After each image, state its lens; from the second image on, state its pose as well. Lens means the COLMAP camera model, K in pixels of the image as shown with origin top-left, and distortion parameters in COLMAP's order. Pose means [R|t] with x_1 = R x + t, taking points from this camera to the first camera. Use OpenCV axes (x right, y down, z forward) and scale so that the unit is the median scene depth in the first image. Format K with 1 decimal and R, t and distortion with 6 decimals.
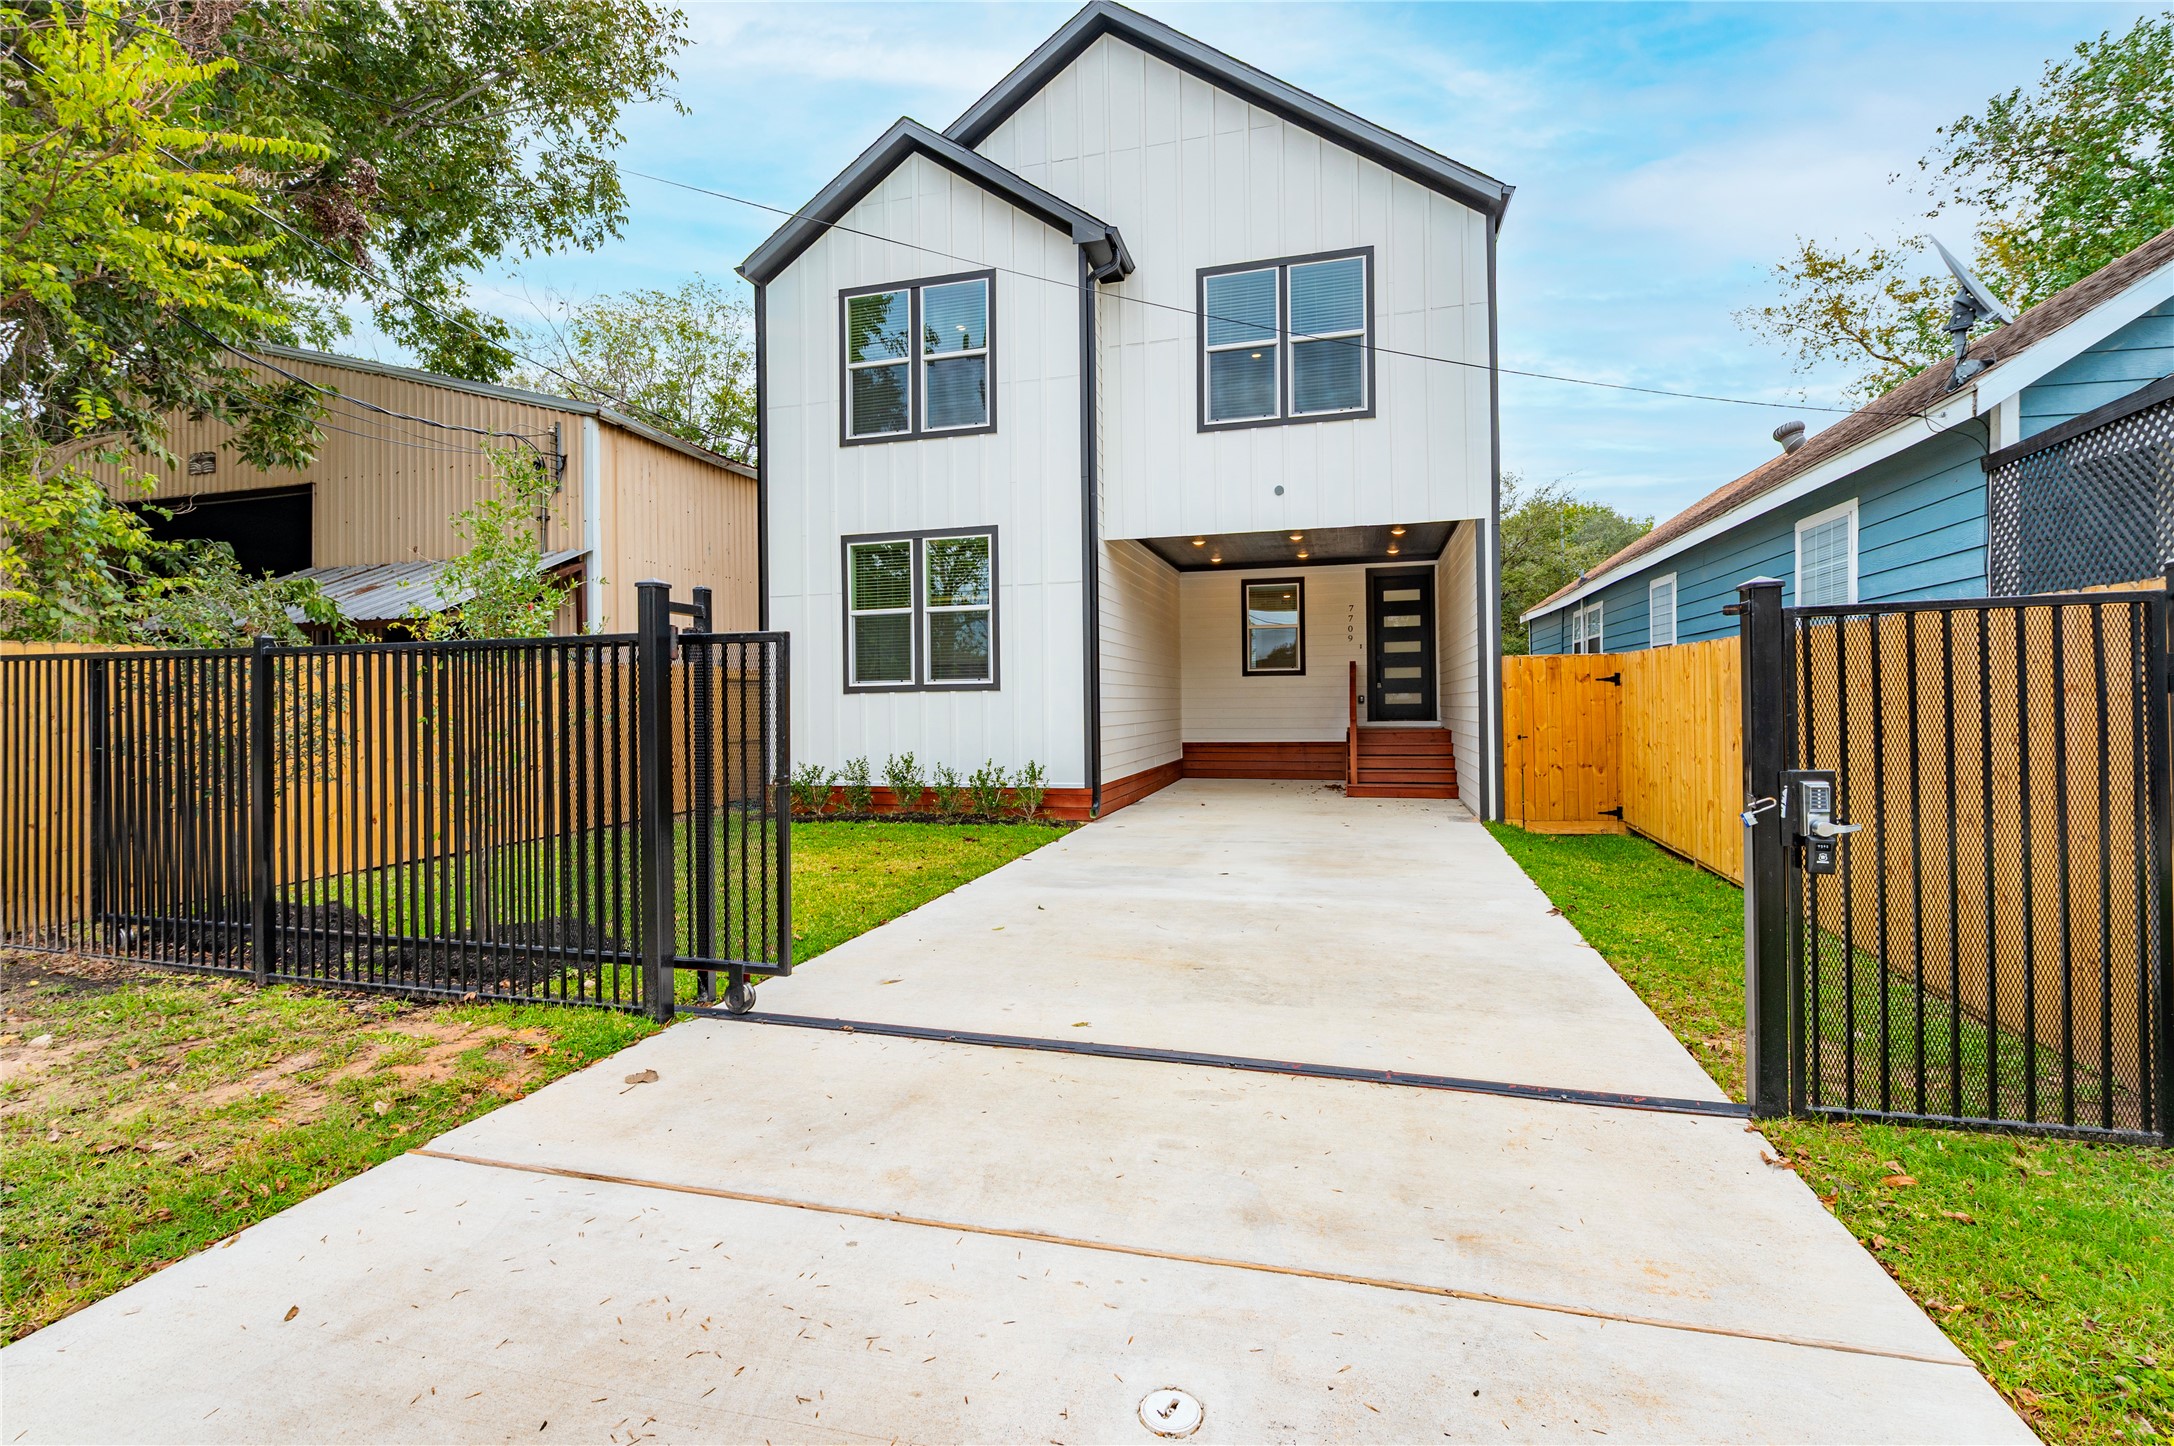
lens RADIAL K [[972.0, 0, 1085.4], [0, 972.0, 695.7], [0, 0, 1]] dist [-0.004592, 0.000000]
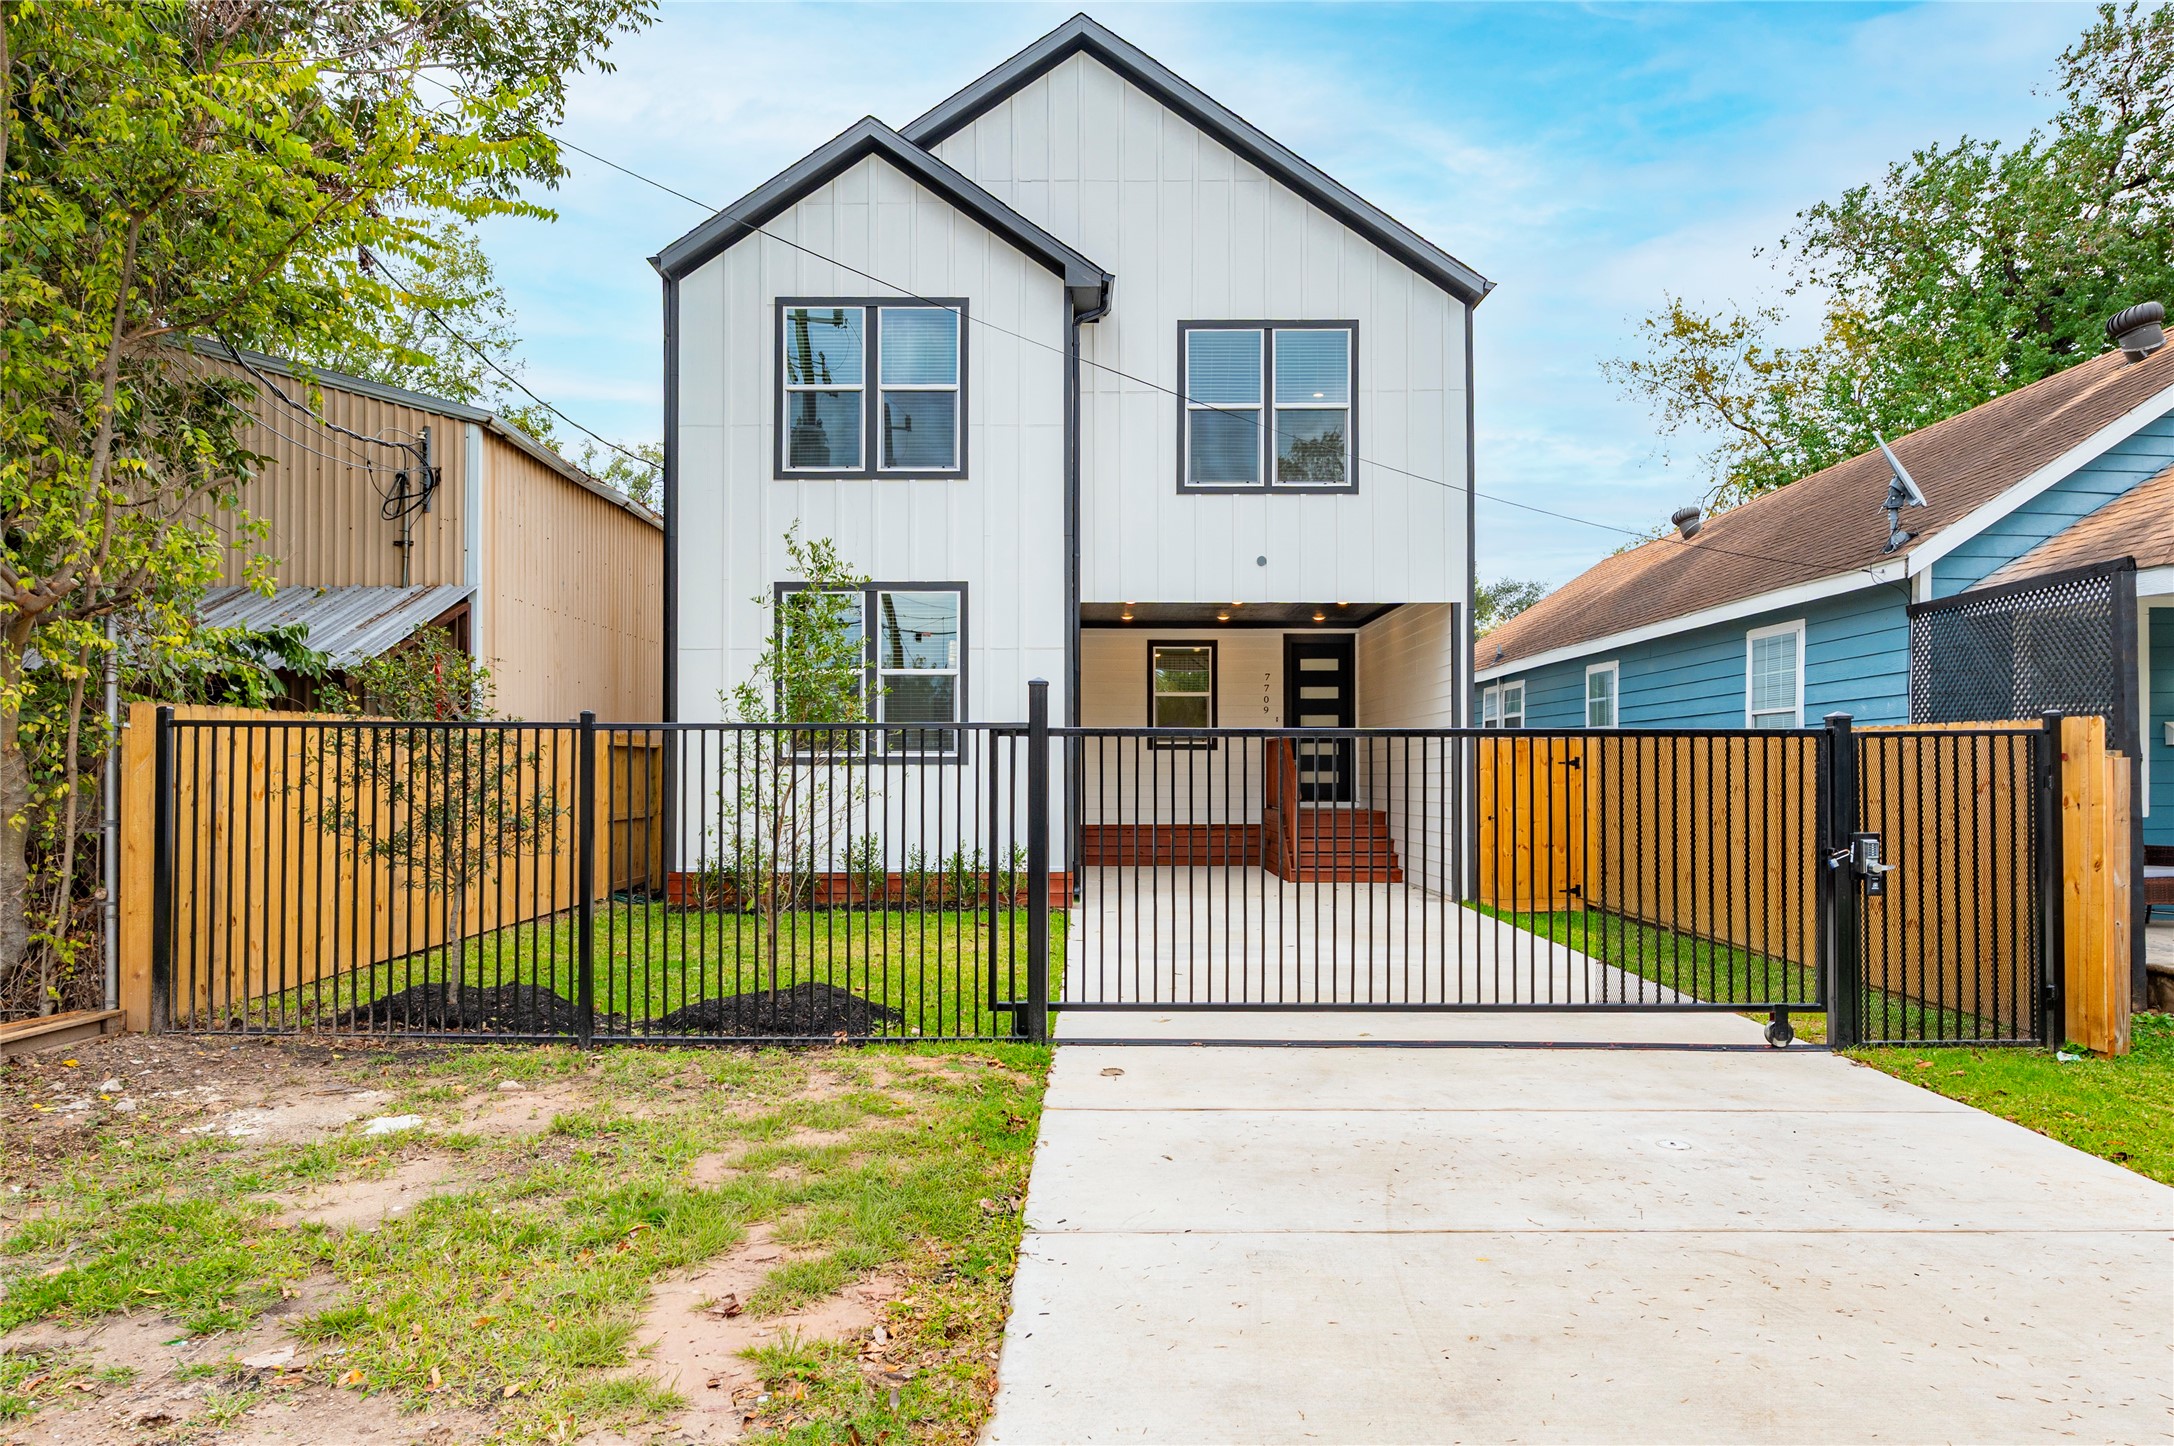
lens RADIAL K [[1335.5, 0, 1088.8], [0, 1335.5, 755.0], [0, 0, 1]] dist [-0.000393, -0.001412]
pose [[0.964712, 0.015896, 0.262826, -0.300138], [-0.013777, 0.999856, -0.009905, -0.003608], [-0.262946, 0.005934, 0.964792, -0.222544]]
